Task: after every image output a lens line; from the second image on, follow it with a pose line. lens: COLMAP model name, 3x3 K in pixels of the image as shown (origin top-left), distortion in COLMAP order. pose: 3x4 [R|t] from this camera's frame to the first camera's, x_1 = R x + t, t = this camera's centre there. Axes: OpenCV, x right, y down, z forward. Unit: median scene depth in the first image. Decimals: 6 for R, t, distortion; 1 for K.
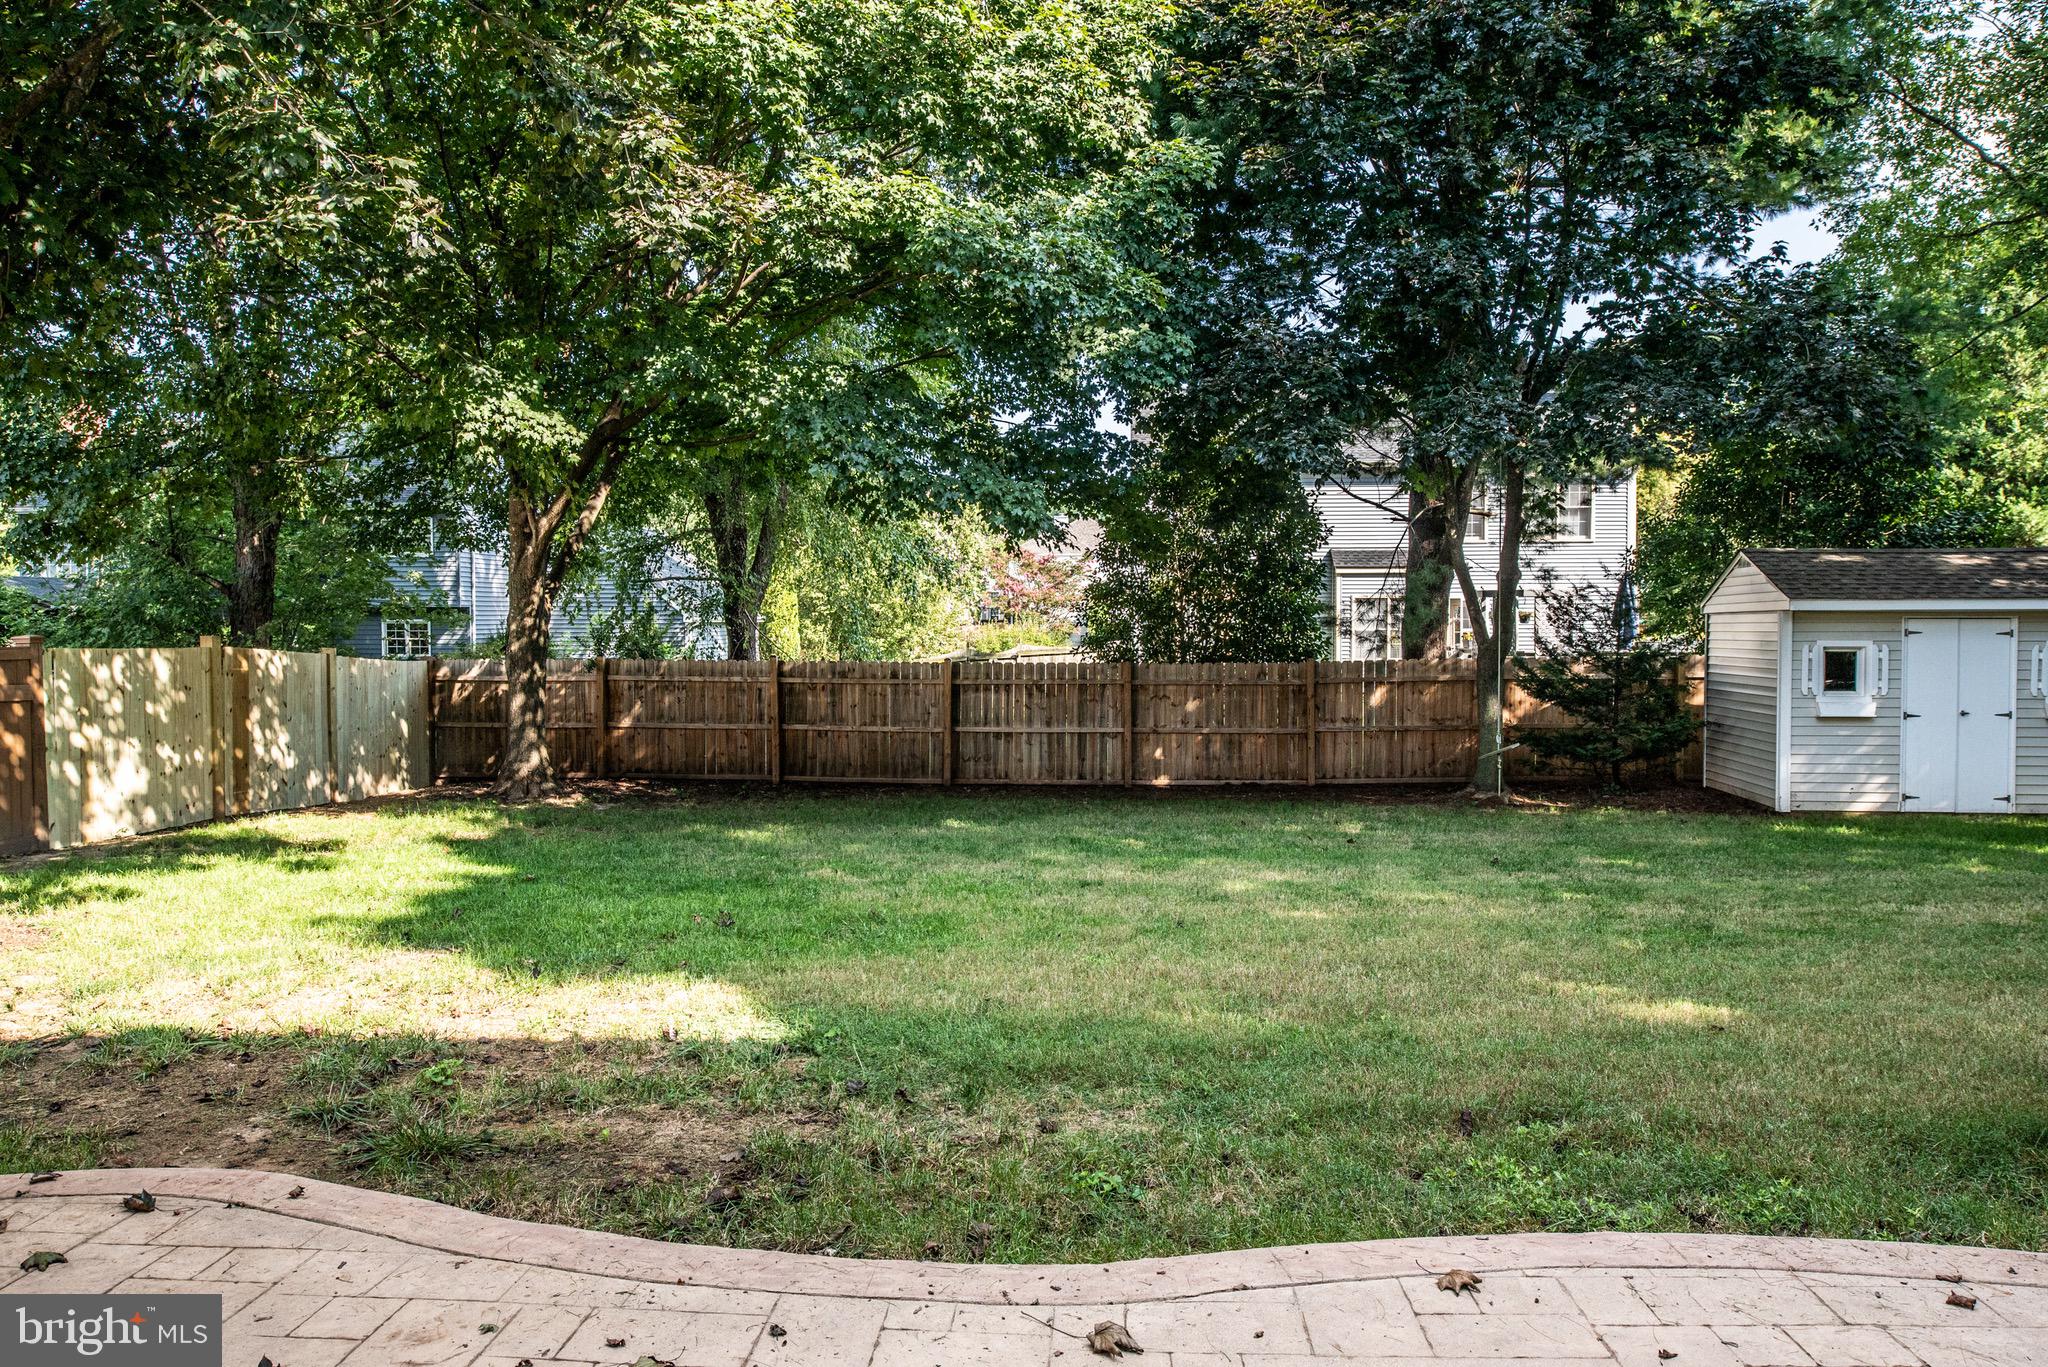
lens RADIAL K [[1445.5, 0, 1031.2], [0, 1445.5, 700.7], [0, 0, 1]] dist [-0.003724, -0.000316]
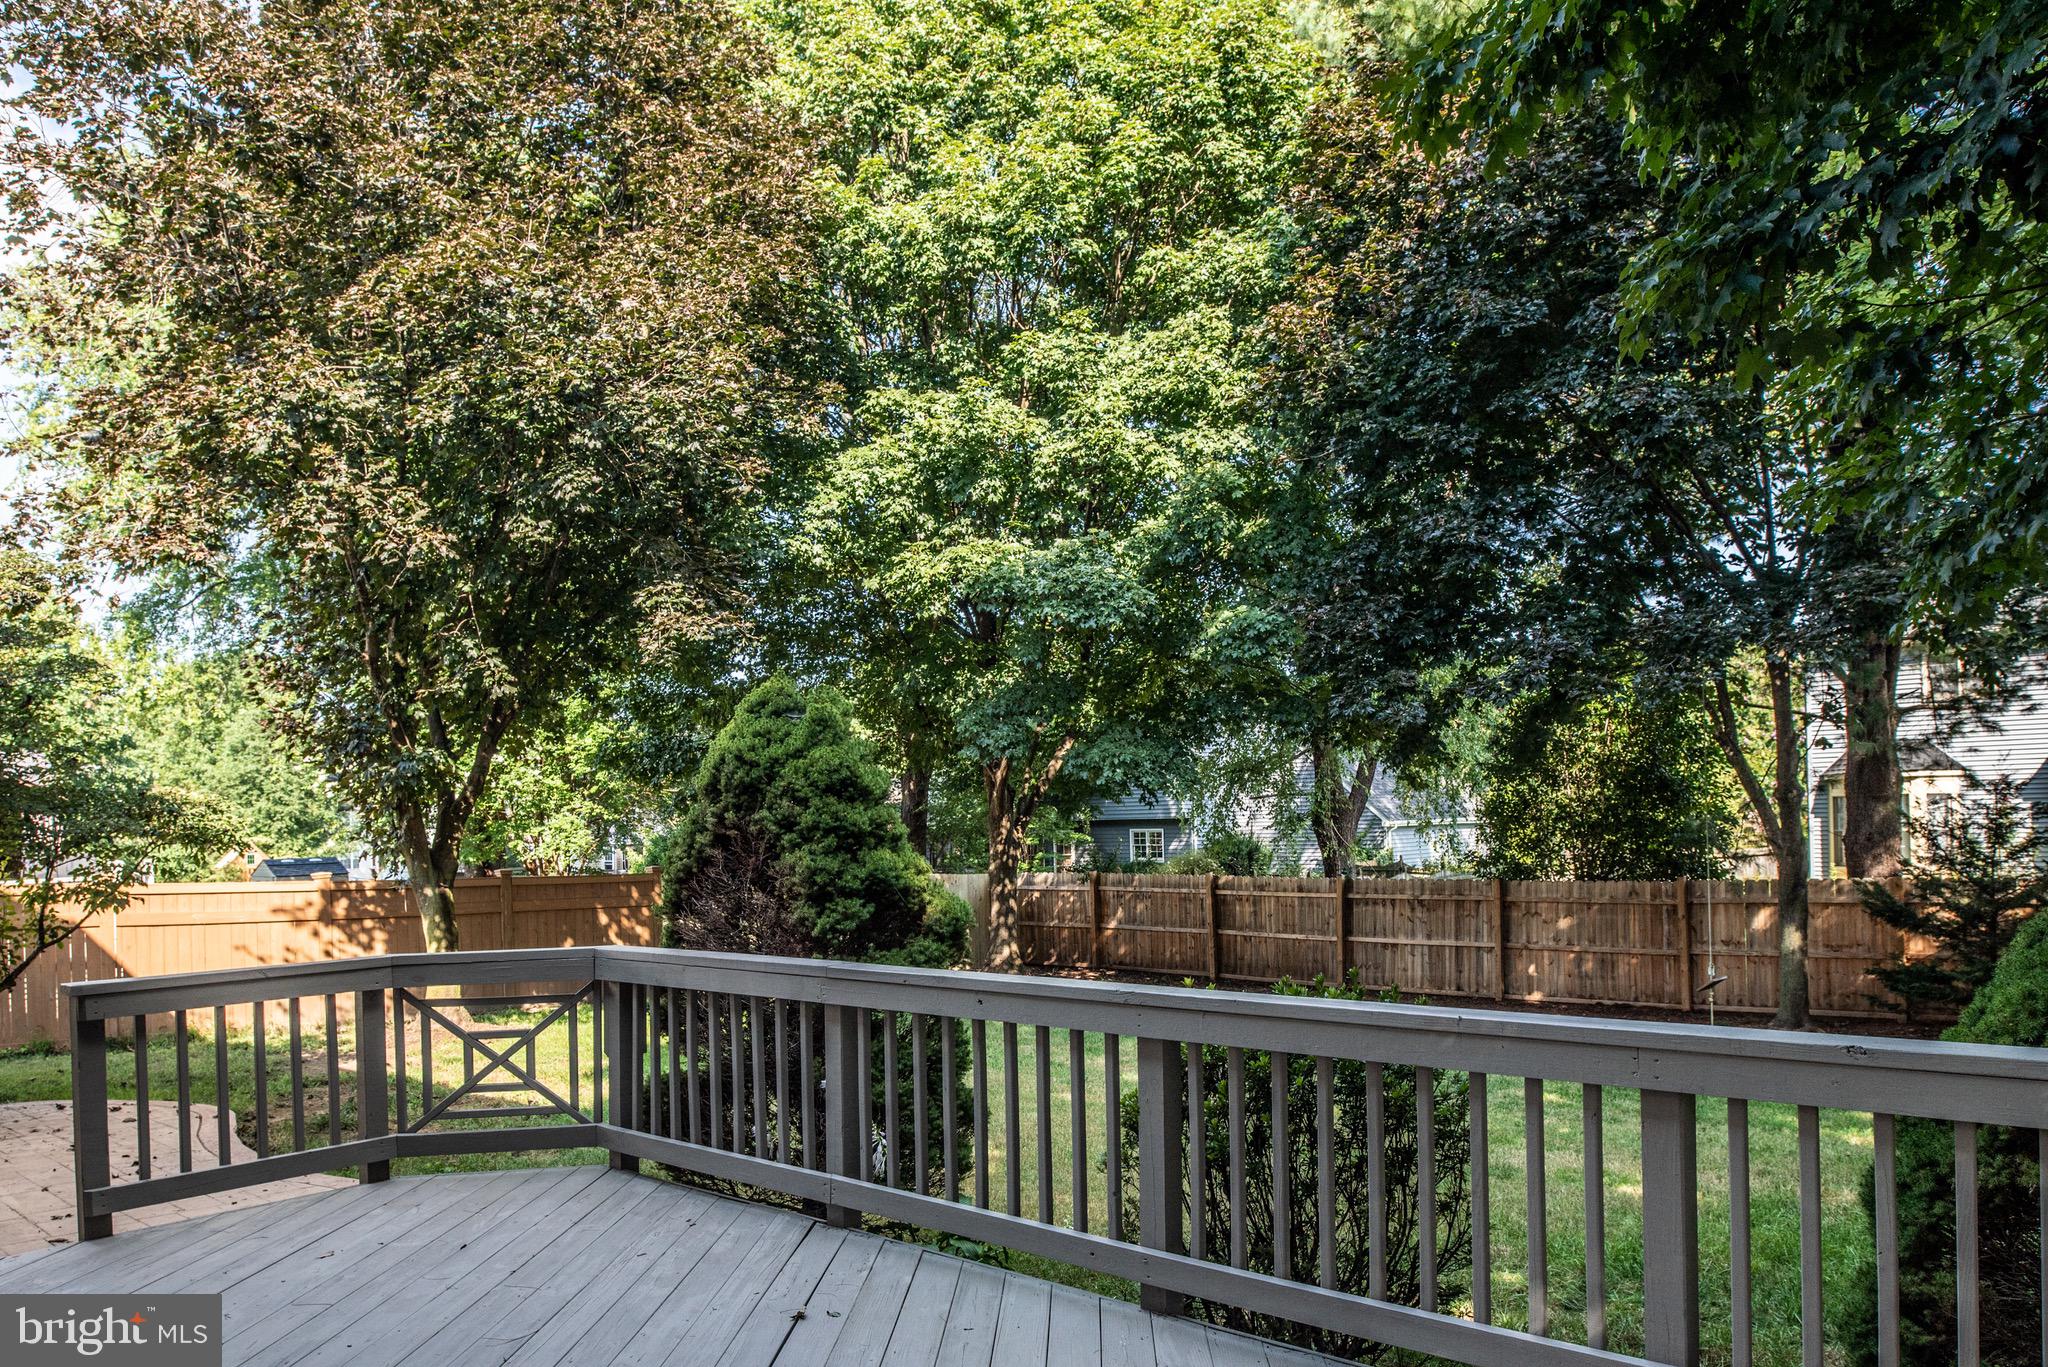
lens RADIAL K [[1445.5, 0, 1031.2], [0, 1445.5, 700.7], [0, 0, 1]] dist [-0.003724, -0.000316]
pose [[0.782844, -0.068689, -0.618416, 0.507540], [-0.010469, 0.992293, -0.123469, -0.024910], [0.622131, 0.103131, 0.776091, -0.033433]]
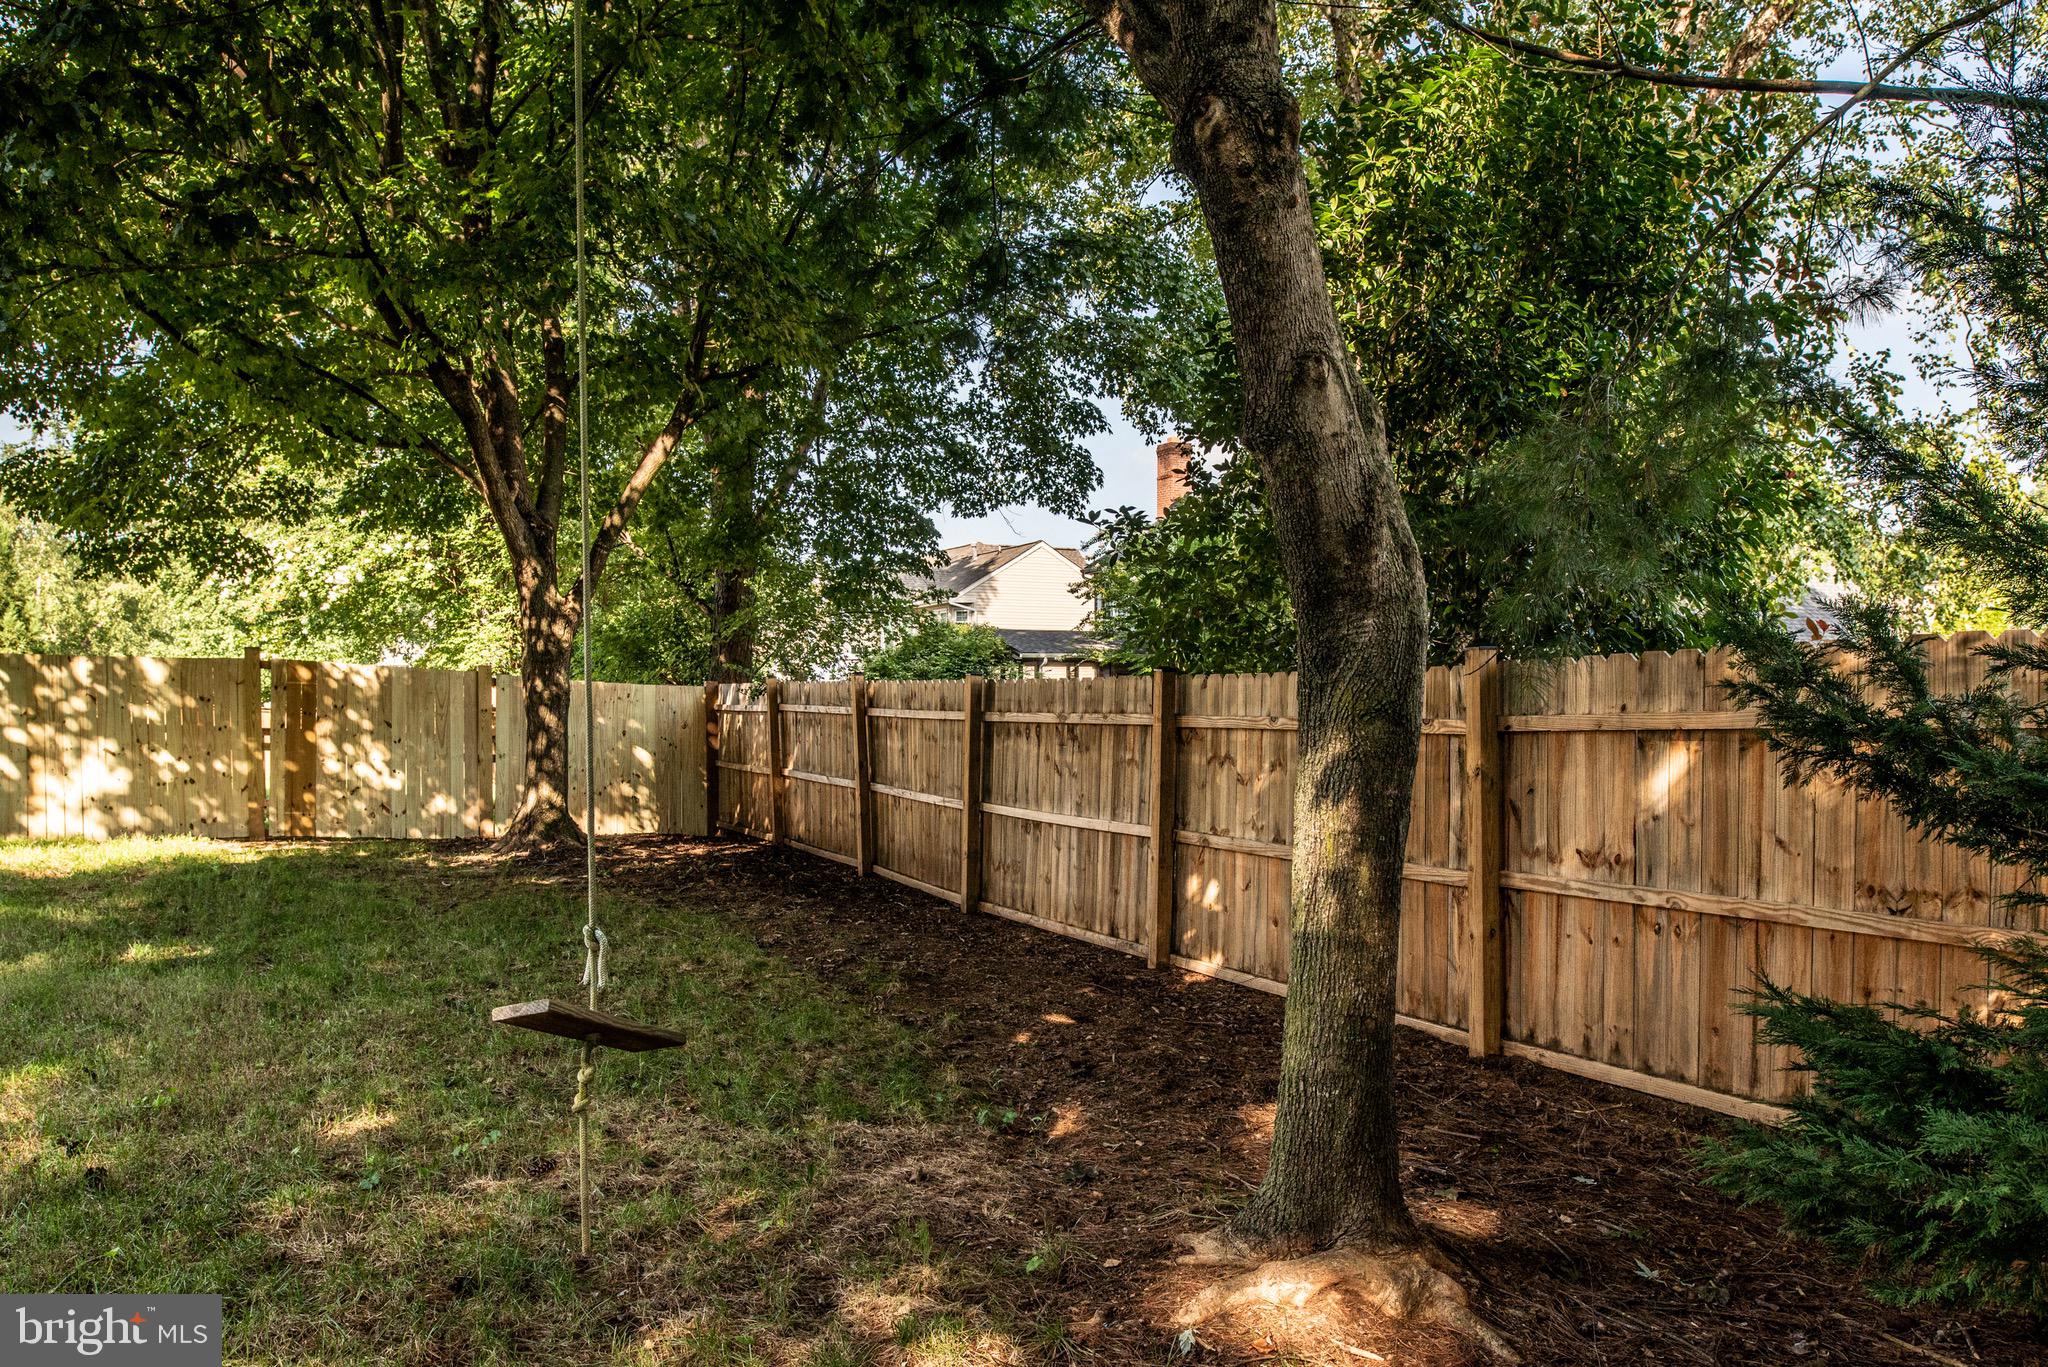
lens RADIAL K [[1445.5, 0, 1031.2], [0, 1445.5, 700.7], [0, 0, 1]] dist [-0.003724, -0.000316]
pose [[0.508266, 0.003305, -0.861194, 0.461509], [-0.055348, 0.998051, -0.028836, -0.005398], [0.859420, 0.062322, 0.507458, 0.831334]]
